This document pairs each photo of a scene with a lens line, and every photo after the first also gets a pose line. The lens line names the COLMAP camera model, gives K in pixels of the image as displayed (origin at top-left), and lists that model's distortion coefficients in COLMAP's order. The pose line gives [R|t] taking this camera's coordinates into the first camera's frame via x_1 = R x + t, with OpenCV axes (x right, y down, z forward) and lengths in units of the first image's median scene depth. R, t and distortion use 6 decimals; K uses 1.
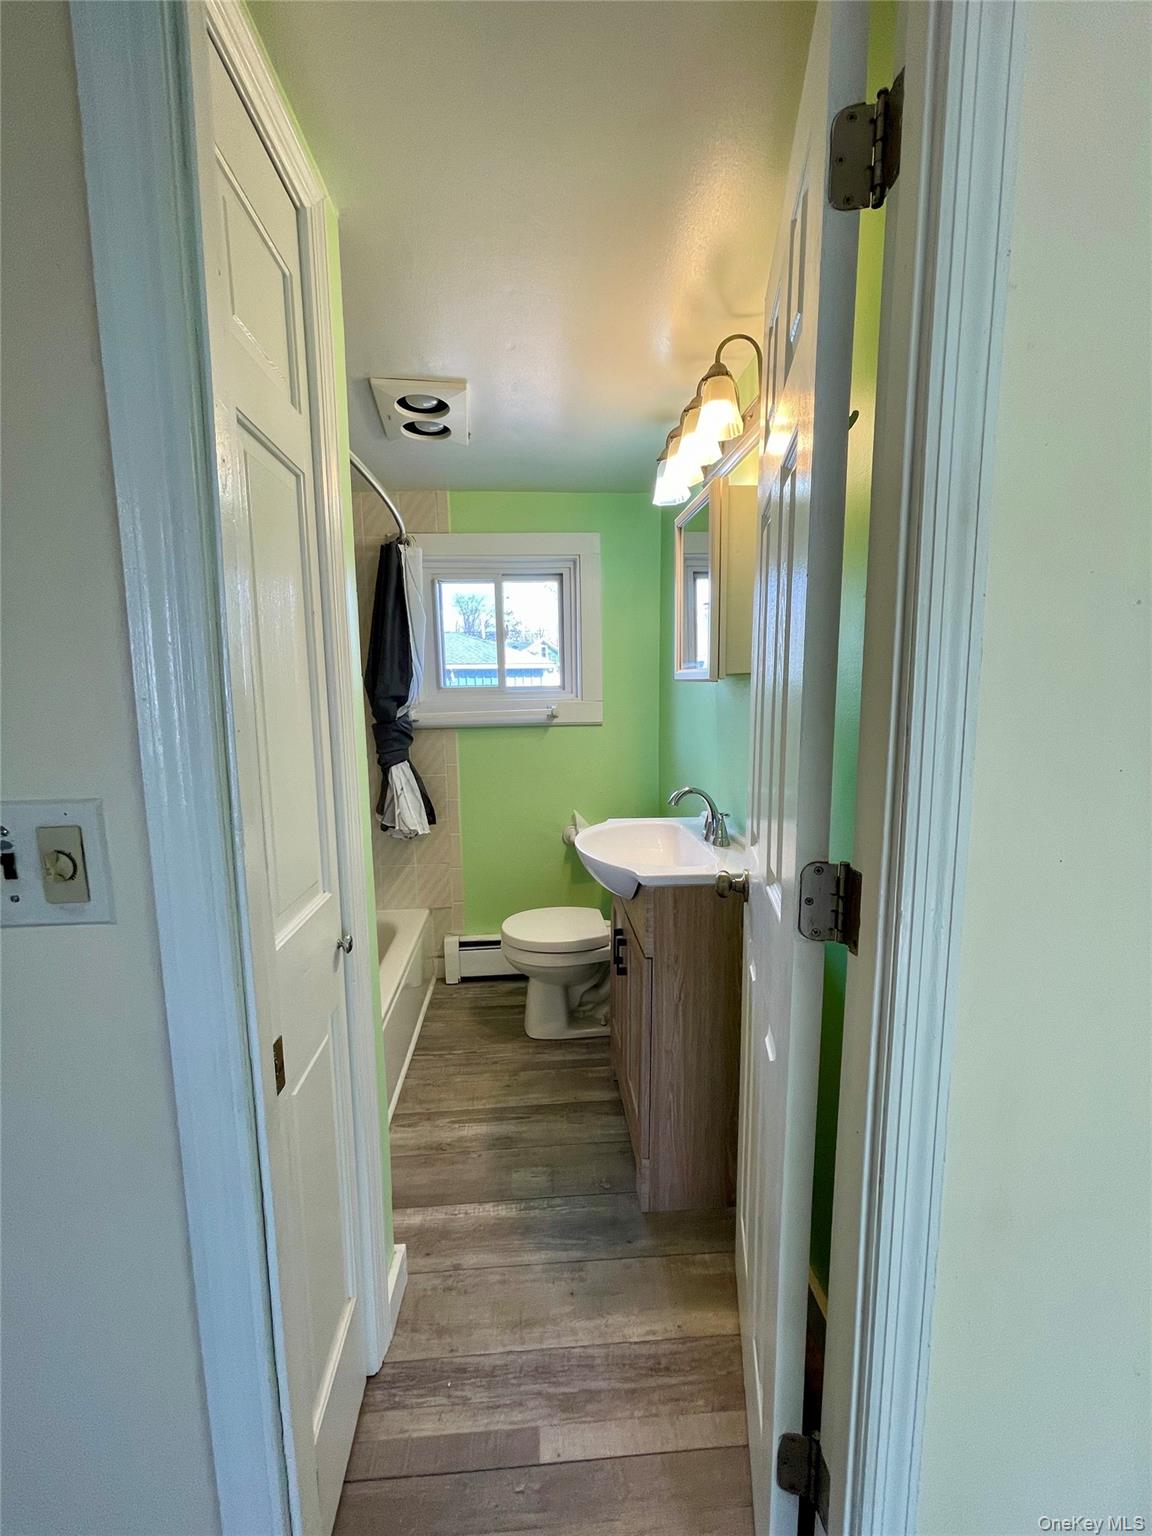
lens RADIAL K [[631.3, 0, 571.9], [0, 631.3, 767.7], [0, 0, 1]] dist [-0.002012, 0.004095]
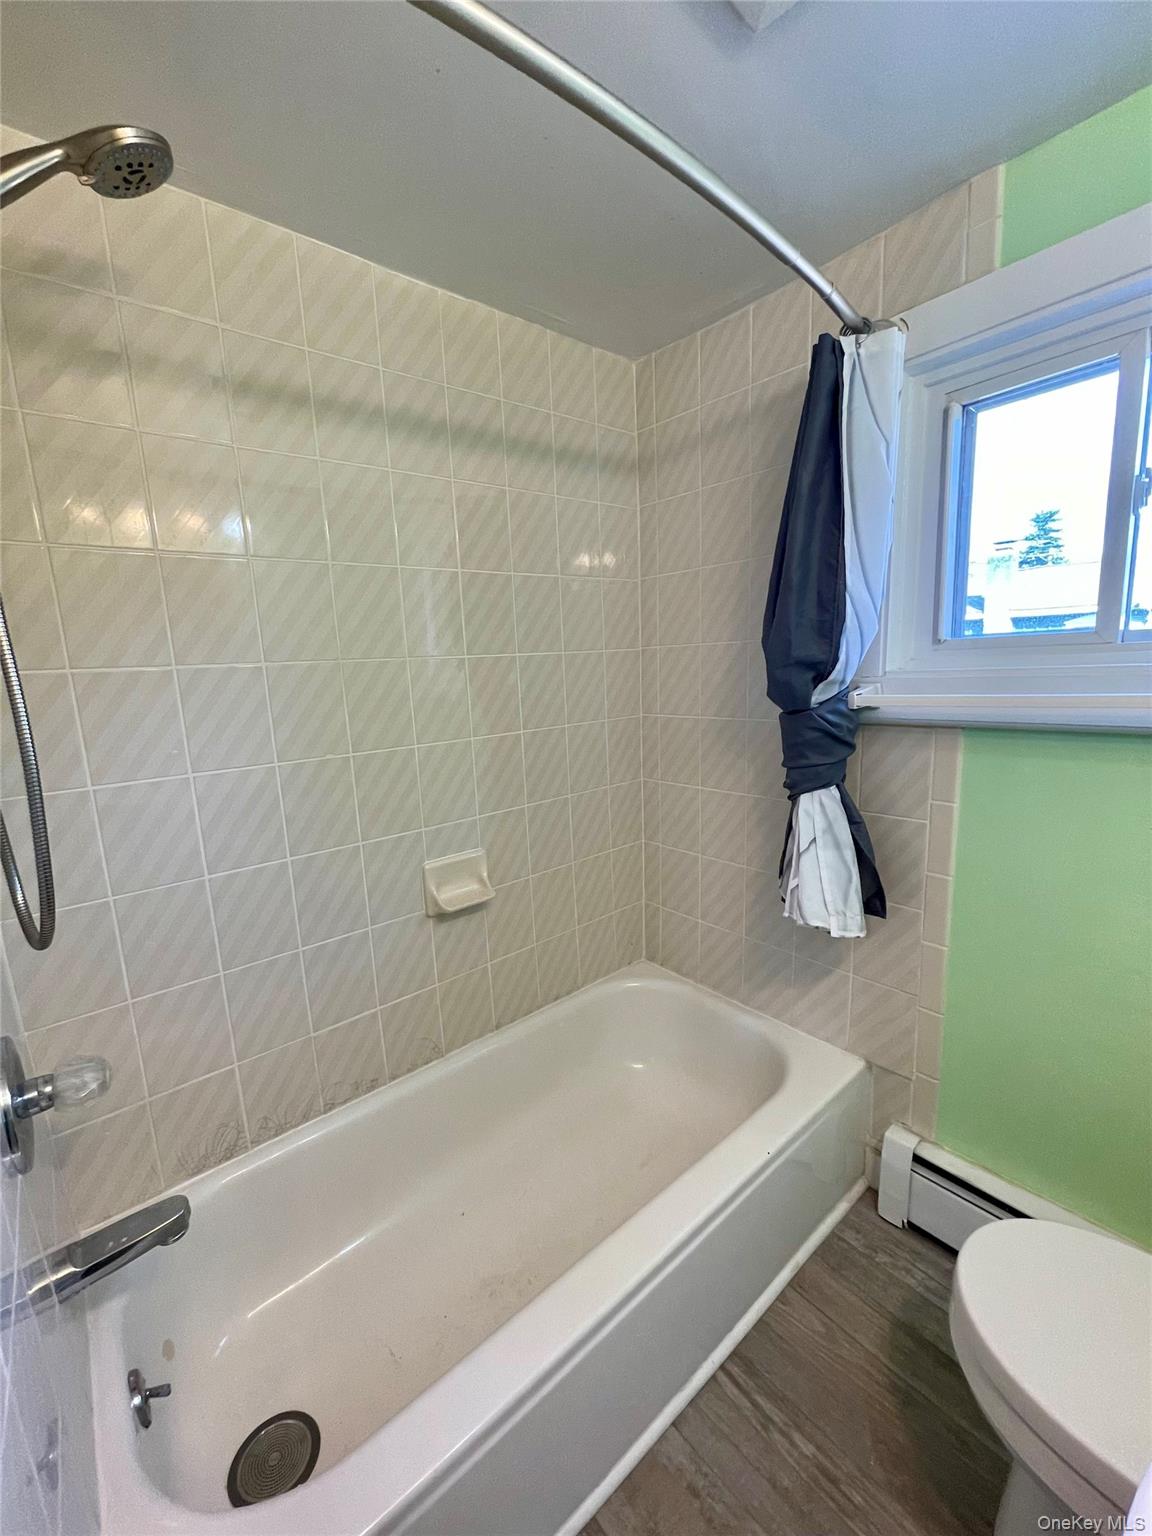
lens RADIAL K [[631.3, 0, 571.9], [0, 631.3, 767.7], [0, 0, 1]] dist [-0.002012, 0.004095]
pose [[0.596323, 0.130234, -0.792110, 0.017785], [-0.072302, 0.991455, 0.108578, -0.065638], [0.799482, -0.007476, 0.600644, 0.505061]]
